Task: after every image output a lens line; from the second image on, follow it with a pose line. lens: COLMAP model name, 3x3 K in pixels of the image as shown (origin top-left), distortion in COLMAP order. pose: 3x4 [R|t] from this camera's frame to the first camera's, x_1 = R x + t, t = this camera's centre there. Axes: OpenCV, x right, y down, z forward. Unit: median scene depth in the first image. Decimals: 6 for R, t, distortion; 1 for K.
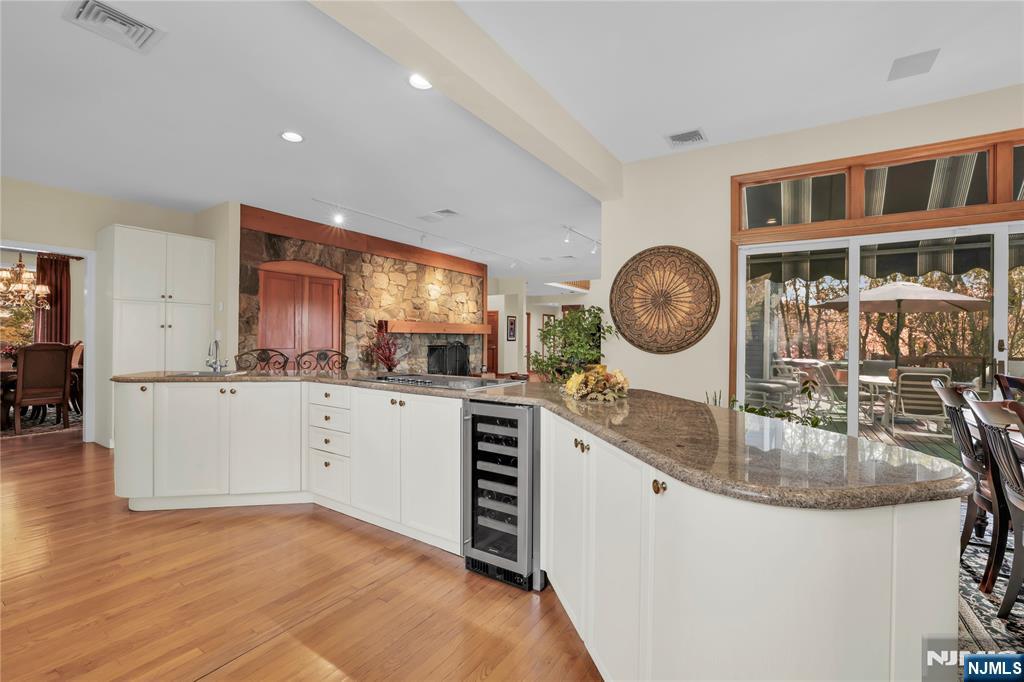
lens RADIAL K [[442.0, 0, 512.0], [0, 442.0, 341.0], [0, 0, 1]] dist [-0.044006, 0.000056]
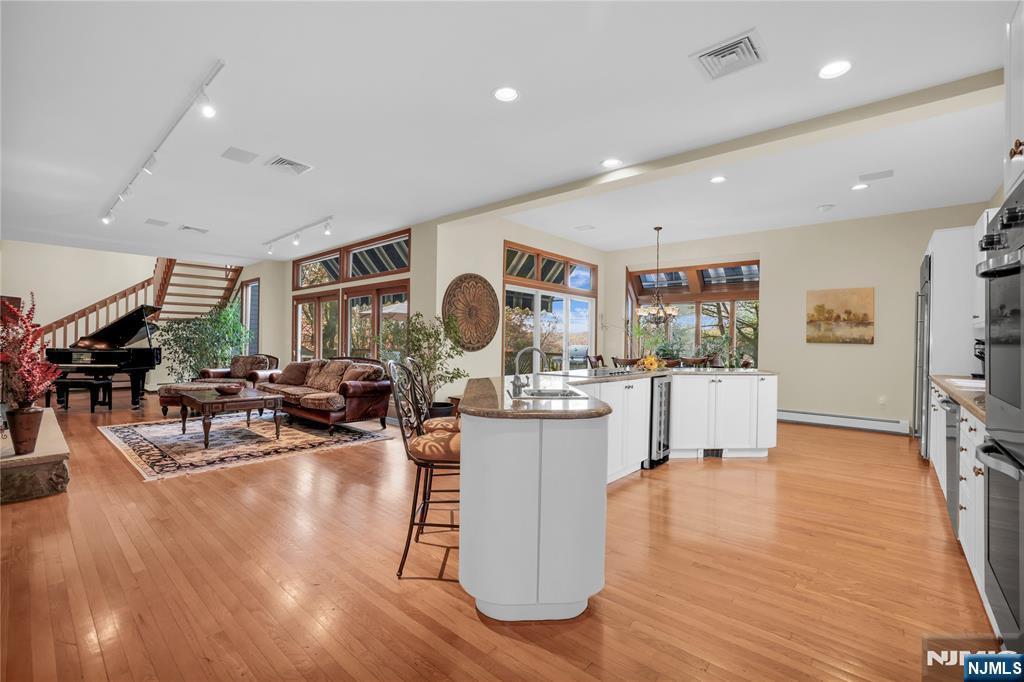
lens RADIAL K [[439.3, 0, 512.1], [0, 439.3, 343.8], [0, 0, 1]] dist [-0.040710, 0.014606]
pose [[0.146410, -0.010094, 0.989172, -0.988246], [-0.007428, 0.999909, 0.011303, -0.010744], [-0.989196, -0.009002, 0.146322, 0.653700]]
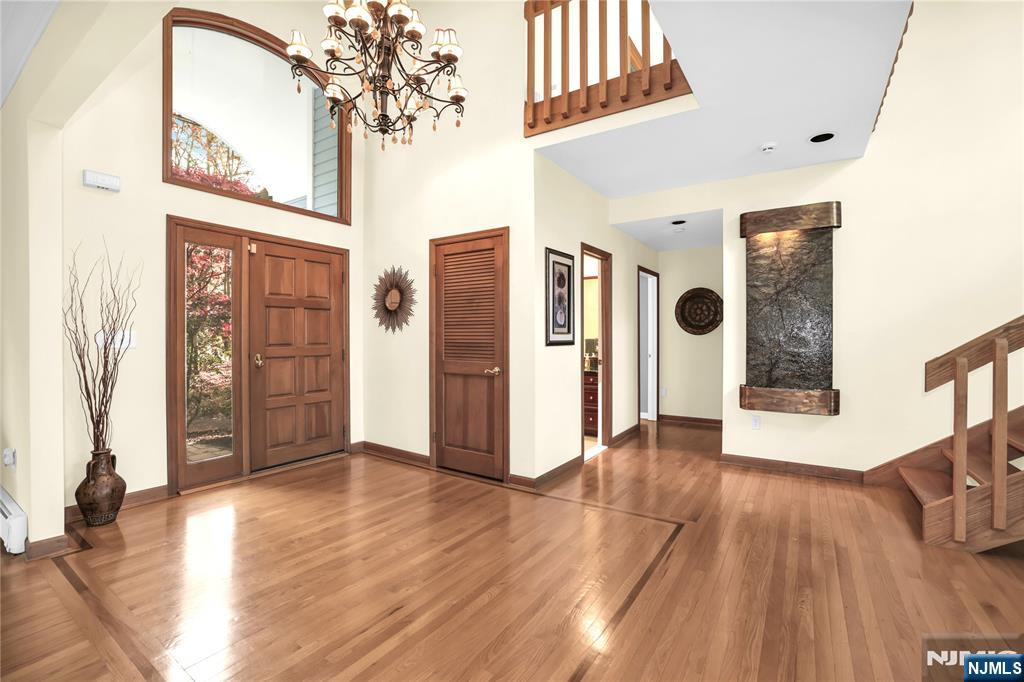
lens RADIAL K [[437.5, 0, 515.5], [0, 437.5, 339.3], [0, 0, 1]] dist [-0.042270, 0.013485]
pose [[0.999789, -0.008788, -0.018585, -0.075050], [0.008797, 0.999961, 0.000398, -0.014204], [0.018581, -0.000562, 0.999827, 2.410736]]
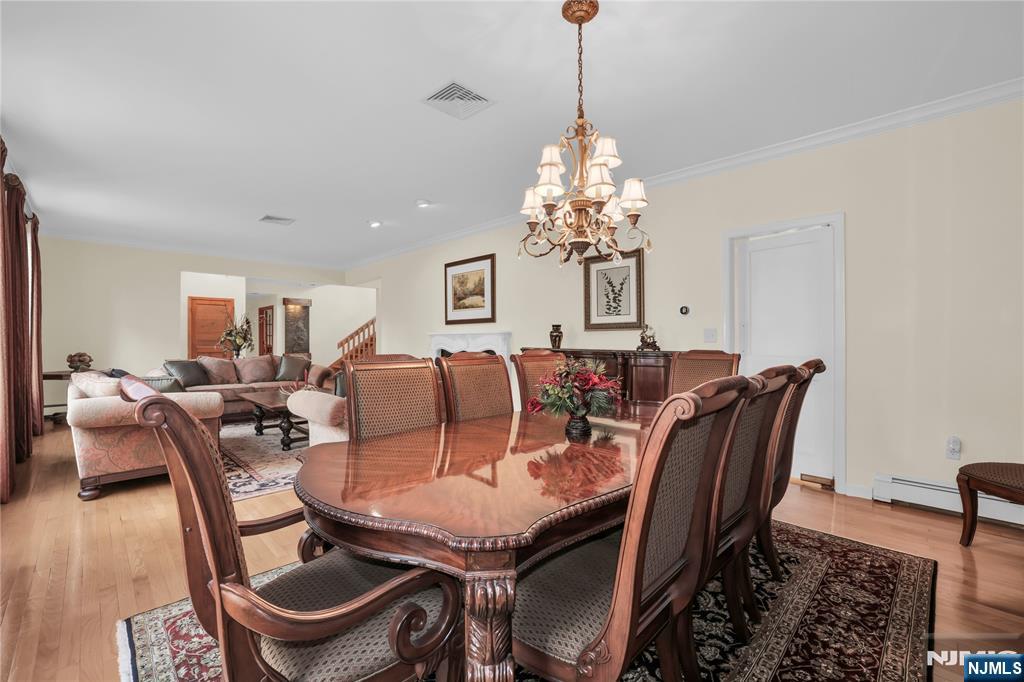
lens RADIAL K [[437.5, 0, 515.5], [0, 437.5, 339.3], [0, 0, 1]] dist [-0.042270, 0.013485]
pose [[0.207156, -0.009389, 0.978263, -1.982148], [0.008488, 0.999934, 0.007799, -0.015452], [-0.978271, 0.006688, 0.207222, 1.324163]]
